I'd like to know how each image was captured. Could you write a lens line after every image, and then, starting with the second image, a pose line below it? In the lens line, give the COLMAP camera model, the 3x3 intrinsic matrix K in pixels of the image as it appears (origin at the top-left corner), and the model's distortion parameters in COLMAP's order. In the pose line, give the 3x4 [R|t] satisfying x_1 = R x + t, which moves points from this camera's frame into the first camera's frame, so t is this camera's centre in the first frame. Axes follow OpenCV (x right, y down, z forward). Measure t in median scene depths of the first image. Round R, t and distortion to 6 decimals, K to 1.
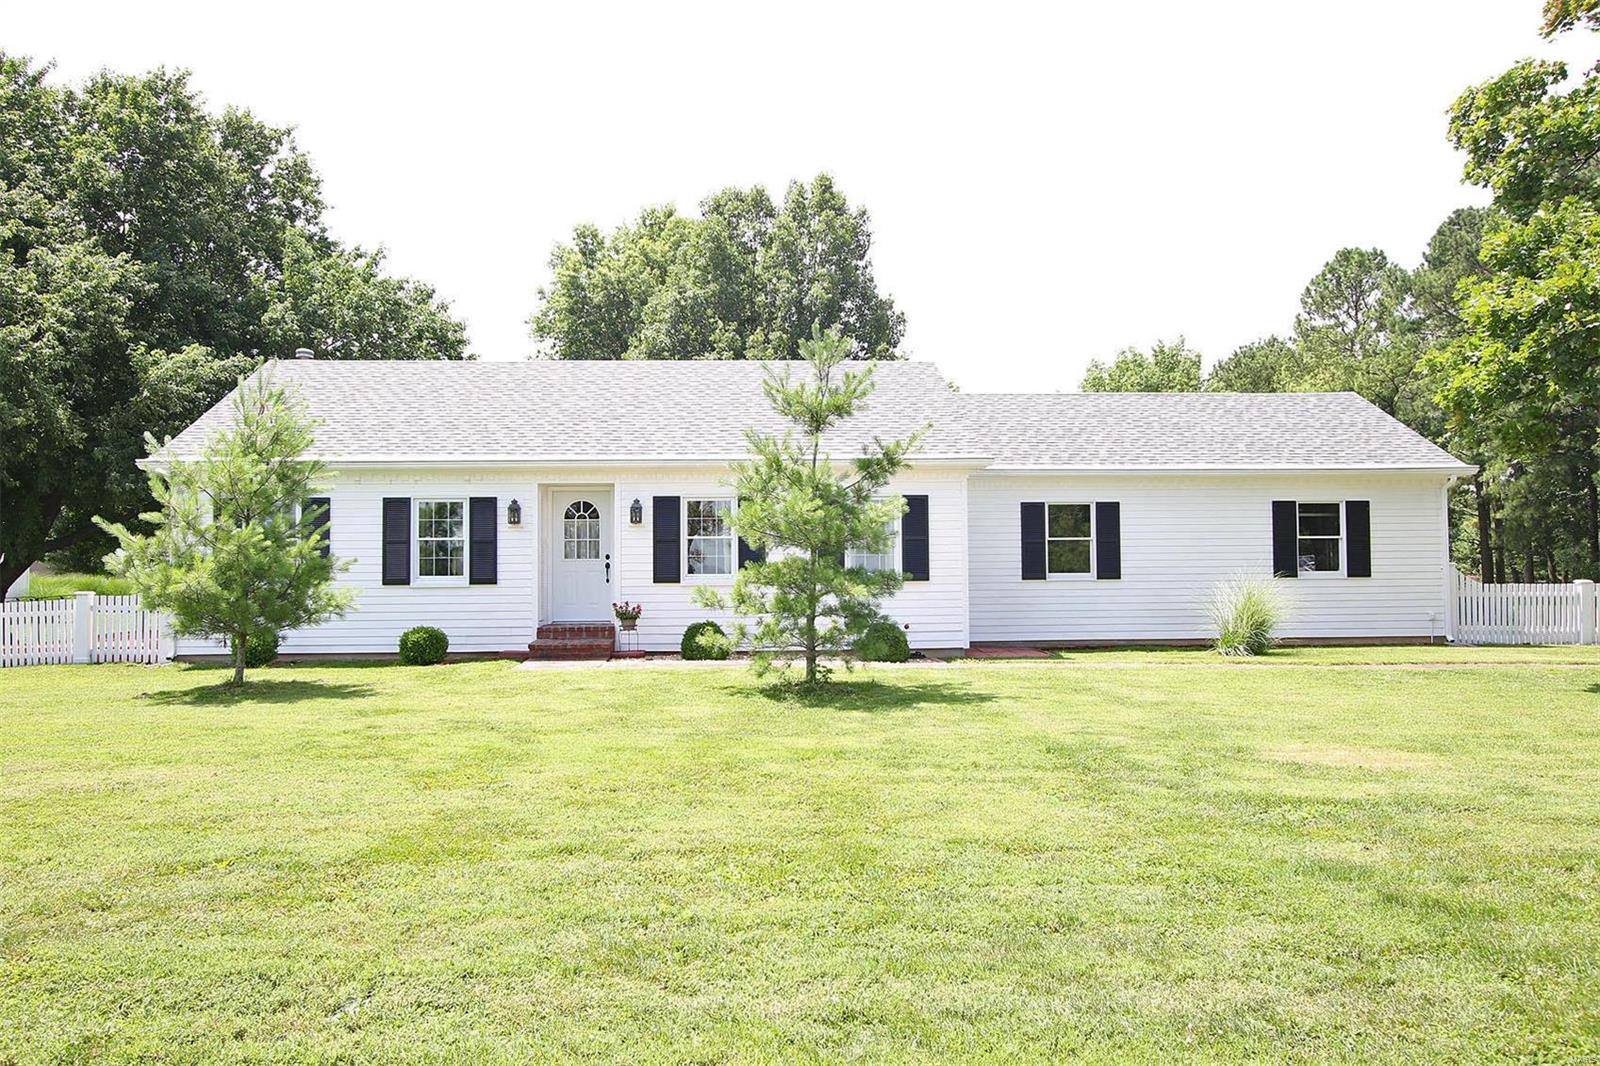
lens RADIAL K [[1211.8, 0, 801.8], [0, 1211.8, 534.0], [0, 0, 1]] dist [0.027053, 0.000249]
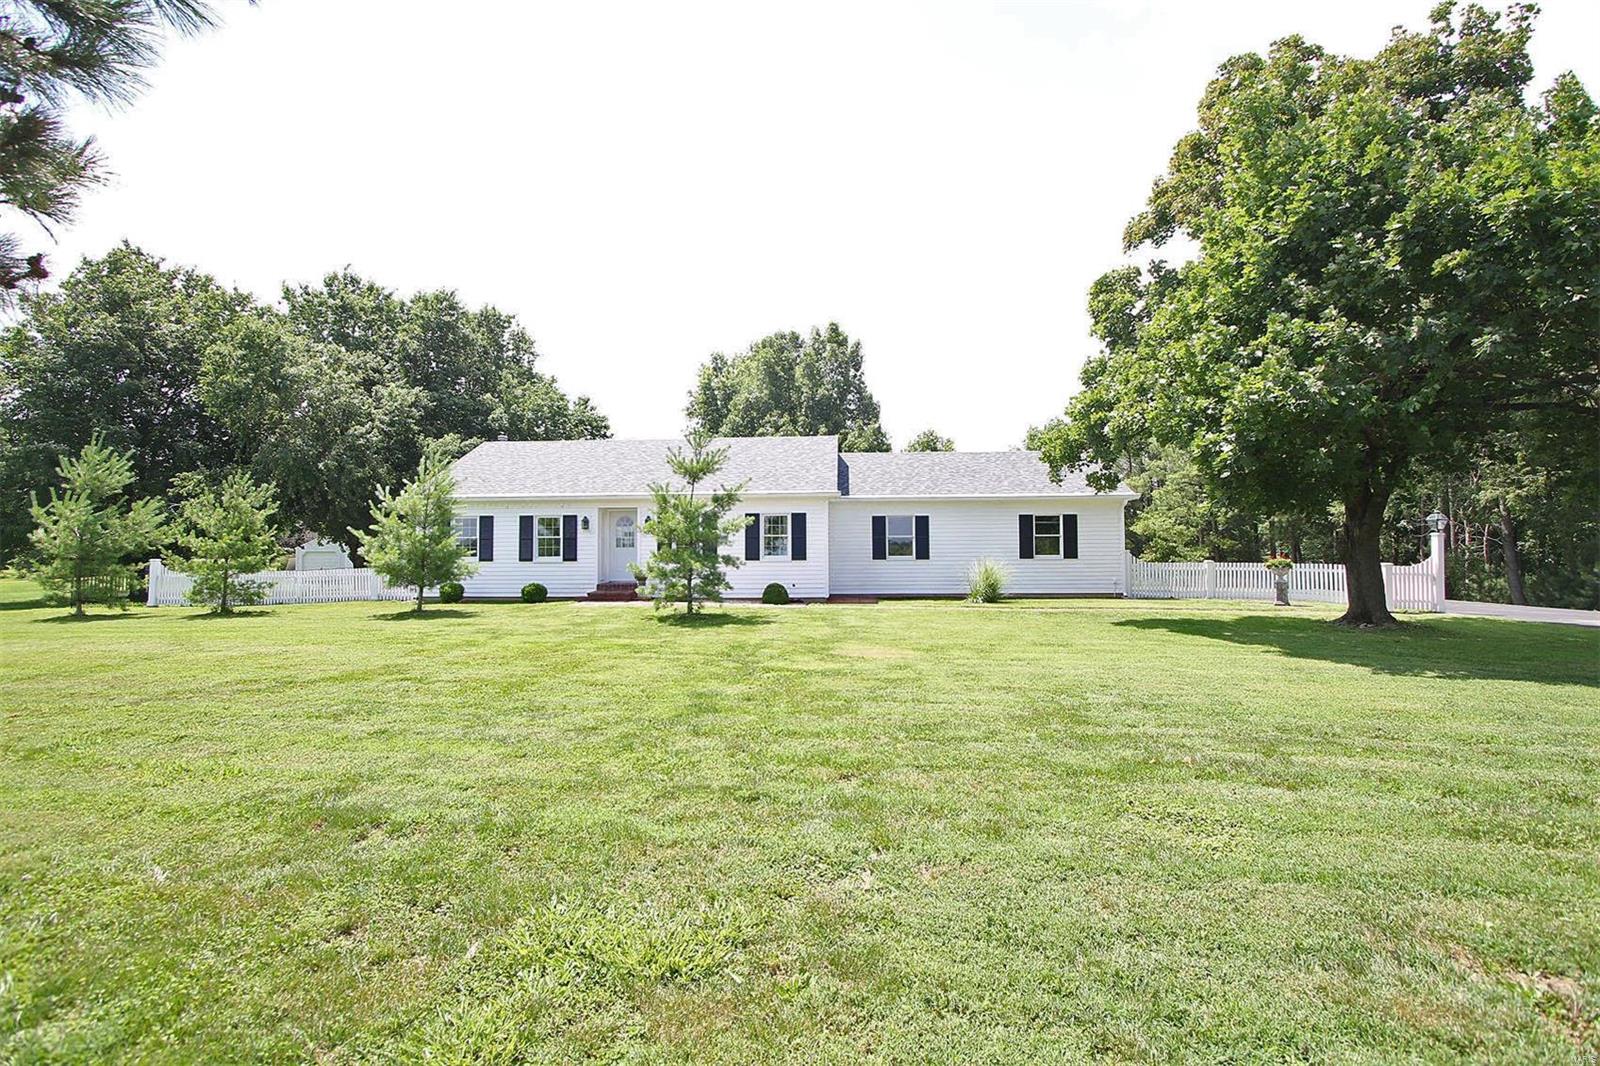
lens RADIAL K [[726.4, 0, 797.7], [0, 726.4, 534.3], [0, 0, 1]] dist [-0.010039, 0.000393]
pose [[0.993014, 0.000151, -0.118000, 0.193908], [0.000717, 0.999973, 0.007314, -0.006858], [0.117998, -0.007347, 0.992987, -0.066985]]
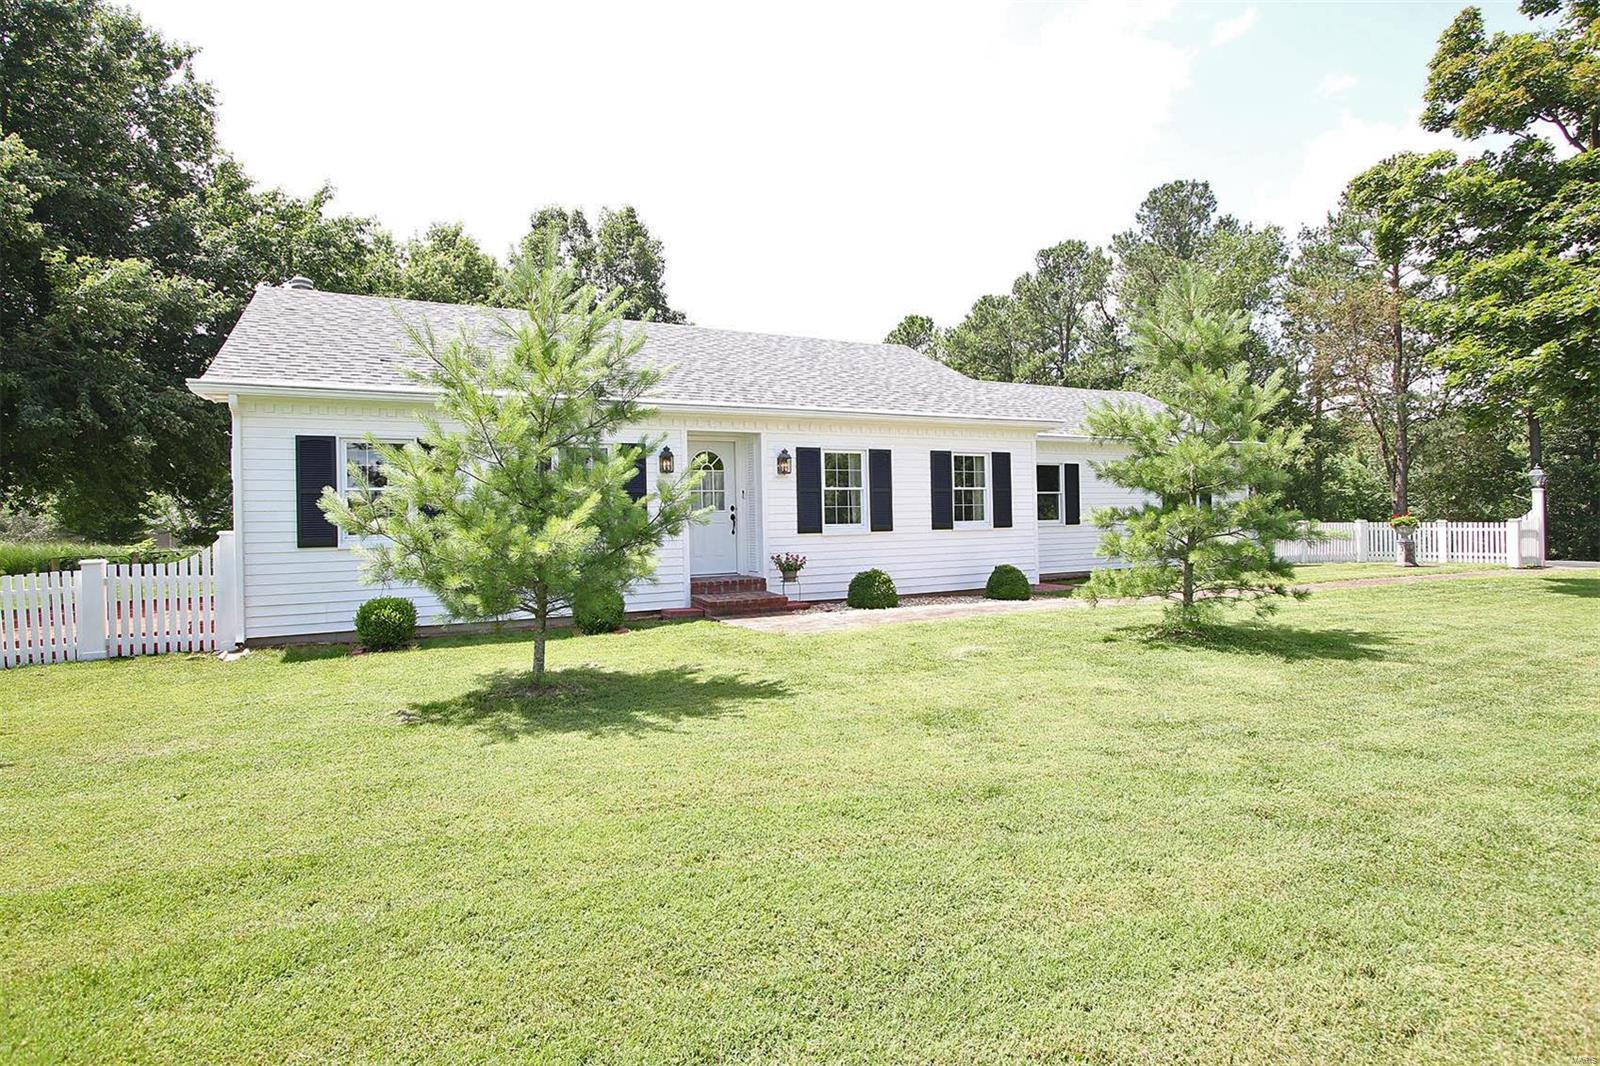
lens RADIAL K [[825.6, 0, 805.9], [0, 825.6, 521.1], [0, 0, 1]] dist [0.000456, -0.001178]
pose [[0.916909, -0.012355, 0.398905, -0.338528], [0.004482, 0.999776, 0.020664, 0.014020], [-0.399071, -0.017159, 0.916759, 0.330306]]
